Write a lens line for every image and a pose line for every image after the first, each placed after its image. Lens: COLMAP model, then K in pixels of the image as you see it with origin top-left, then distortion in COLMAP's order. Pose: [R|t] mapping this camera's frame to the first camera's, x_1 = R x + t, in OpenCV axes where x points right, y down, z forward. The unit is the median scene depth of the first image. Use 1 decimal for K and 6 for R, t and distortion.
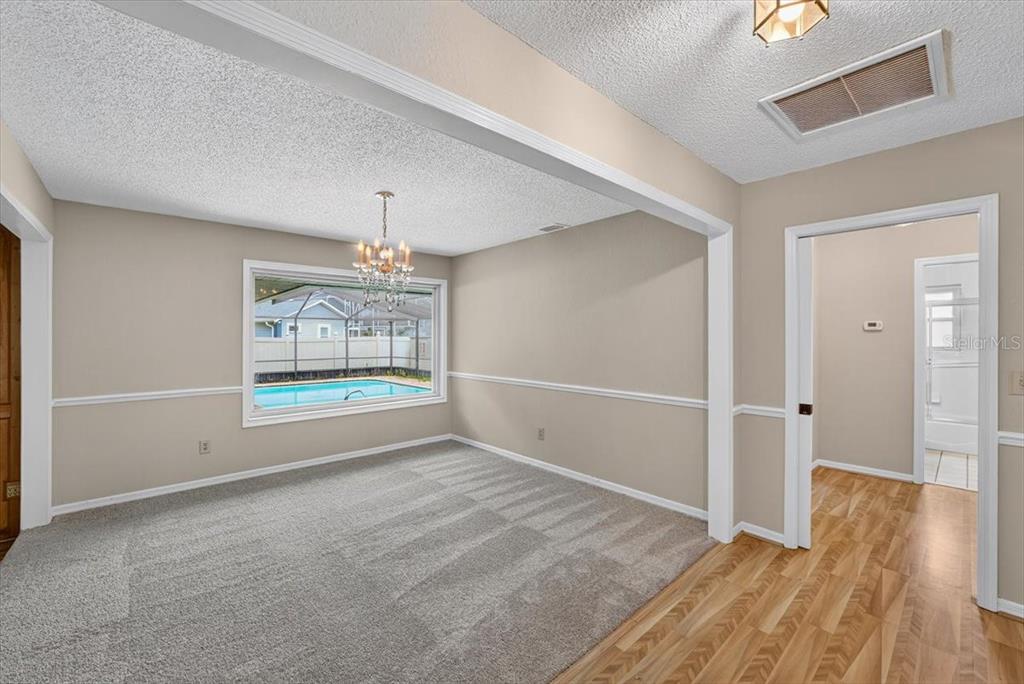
lens RADIAL K [[409.2, 0, 511.1], [0, 409.2, 340.2], [0, 0, 1]] dist [0.002130, 0.000075]
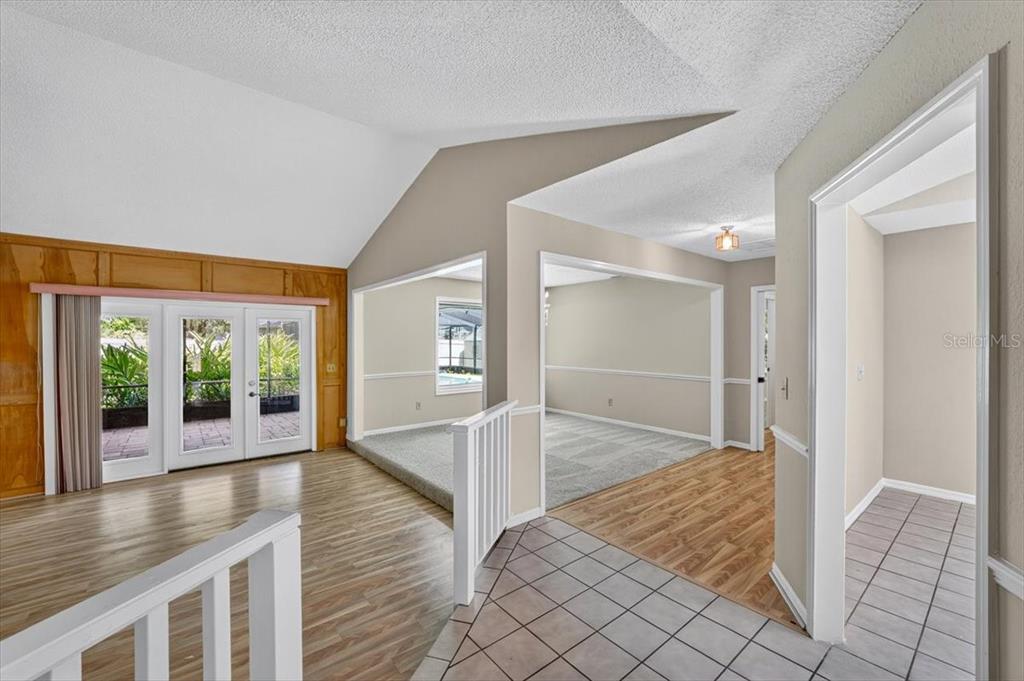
lens RADIAL K [[409.2, 0, 512.6], [0, 409.2, 342.5], [0, 0, 1]] dist [0.002130, 0.000075]
pose [[0.999284, 0.000982, -0.037835, -0.368275], [-0.001001, 0.999999, -0.000464, -0.007373], [0.037834, 0.000502, 0.999284, -0.940639]]
